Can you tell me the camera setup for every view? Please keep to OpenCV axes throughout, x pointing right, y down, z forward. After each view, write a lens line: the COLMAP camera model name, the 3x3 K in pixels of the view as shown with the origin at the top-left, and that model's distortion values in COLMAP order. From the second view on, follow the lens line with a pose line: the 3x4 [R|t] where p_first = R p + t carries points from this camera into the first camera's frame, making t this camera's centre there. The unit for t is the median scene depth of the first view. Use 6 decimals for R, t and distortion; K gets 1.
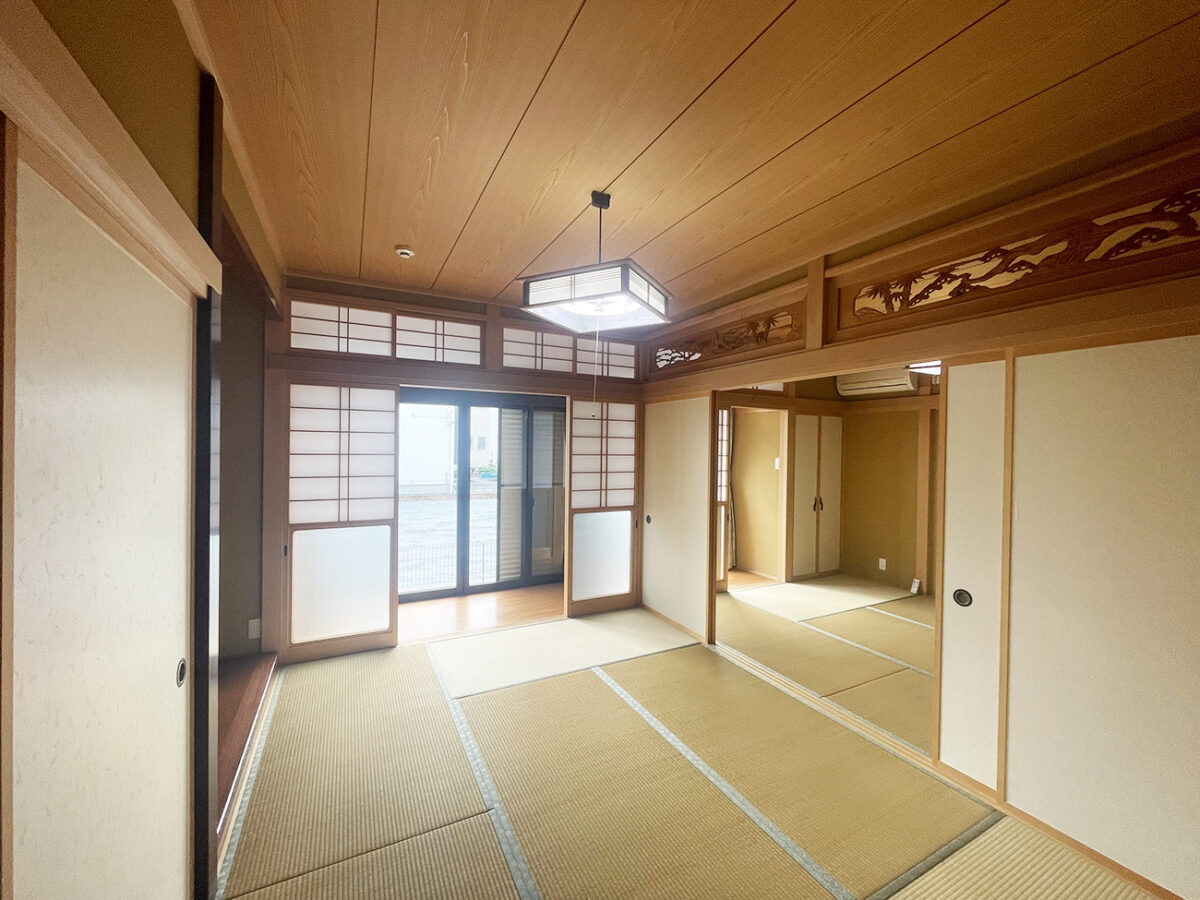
lens RADIAL K [[396.2, 0, 600.0], [0, 396.2, 450.0], [0, 0, 1]] dist [-0.016441, 0.000007]
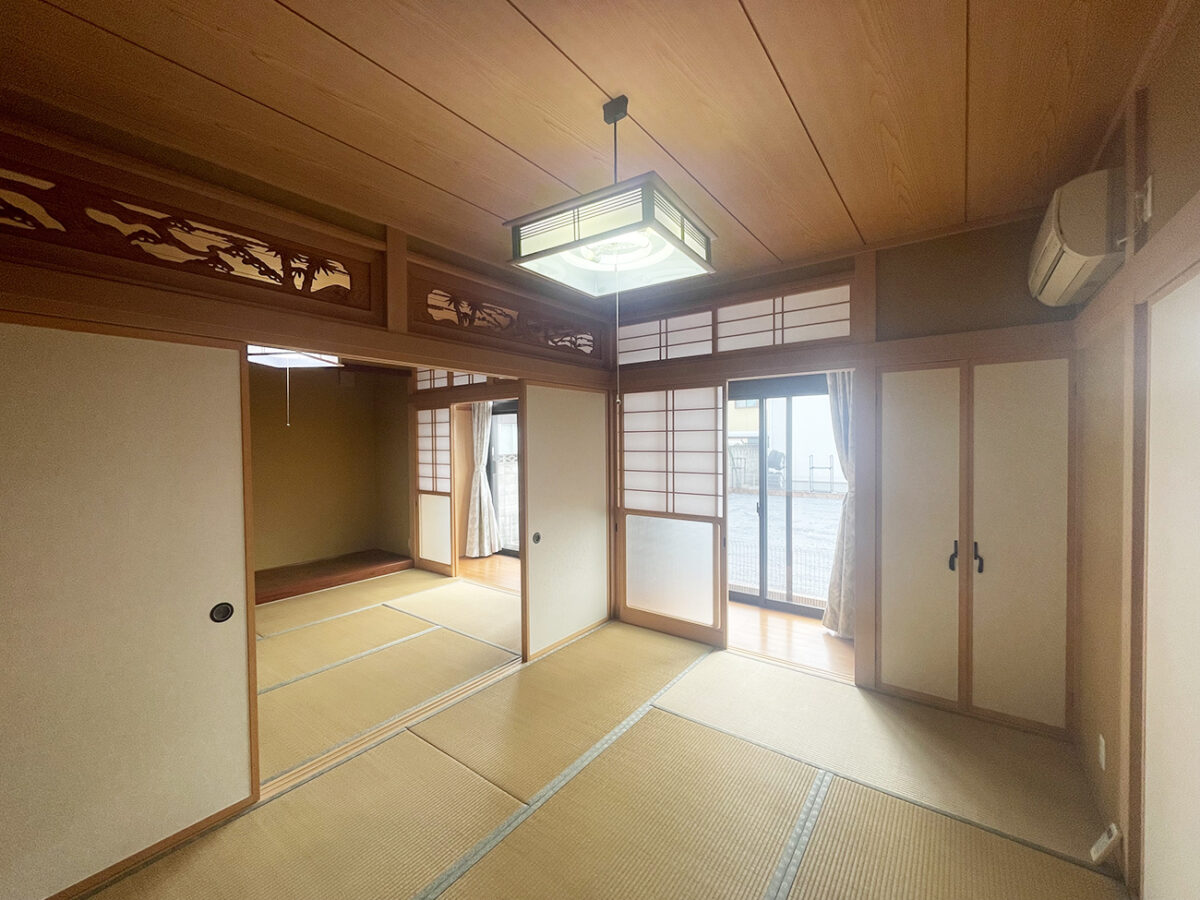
lens RADIAL K [[474.2, 0, 600.0], [0, 474.2, 450.0], [0, 0, 1]] dist [0.001662, 0.000046]
pose [[0.485975, -0.000873, -0.873972, 0.467352], [0.005600, 0.999982, 0.002115, 0.003133], [0.873955, -0.005922, 0.485971, 0.210792]]
